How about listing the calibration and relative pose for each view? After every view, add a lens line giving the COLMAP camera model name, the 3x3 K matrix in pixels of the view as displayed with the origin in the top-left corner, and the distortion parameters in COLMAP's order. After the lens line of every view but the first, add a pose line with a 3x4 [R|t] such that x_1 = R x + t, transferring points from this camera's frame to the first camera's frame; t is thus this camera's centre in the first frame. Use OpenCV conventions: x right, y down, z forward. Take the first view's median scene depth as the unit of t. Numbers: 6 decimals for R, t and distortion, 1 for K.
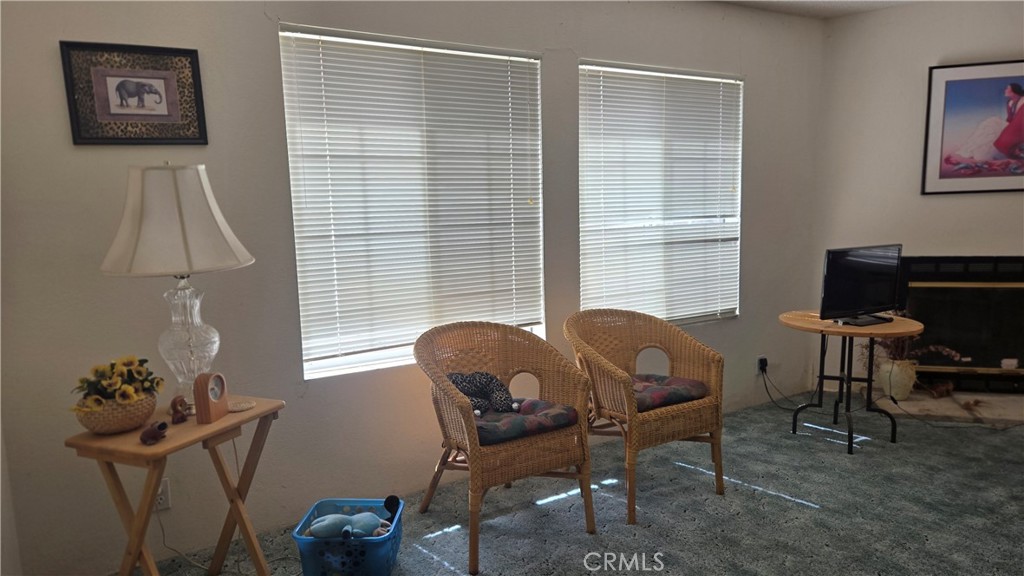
lens RADIAL K [[689.5, 0, 506.6], [0, 689.5, 293.2], [0, 0, 1]] dist [0.057595, -0.051159]
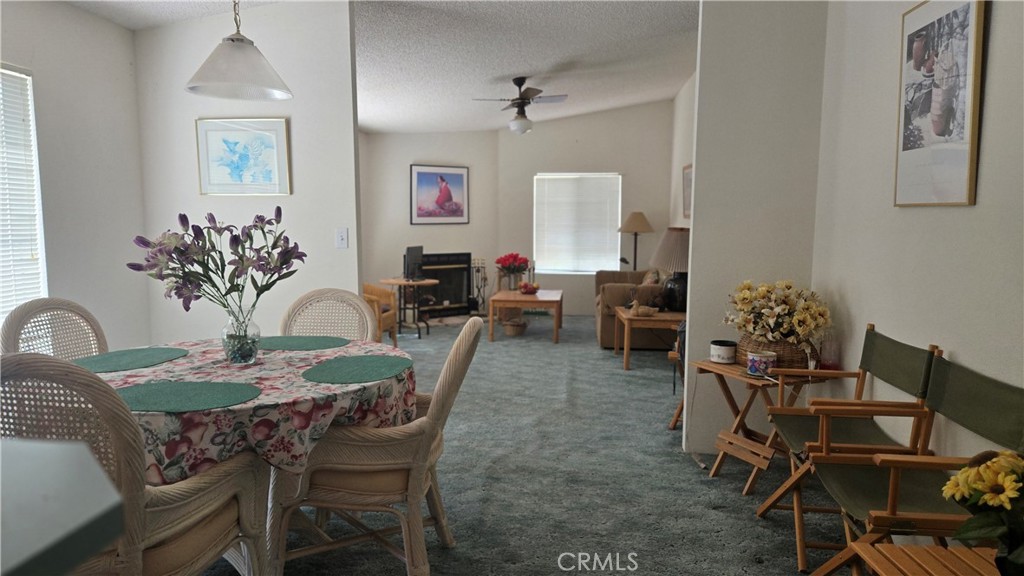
lens RADIAL K [[689.5, 0, 506.9], [0, 689.5, 293.8], [0, 0, 1]] dist [0.057595, -0.051159]
pose [[0.605658, -0.053770, 0.793906, -0.967521], [0.093328, 0.995628, -0.003765, 0.109166], [-0.790233, 0.076374, 0.608028, -0.506281]]
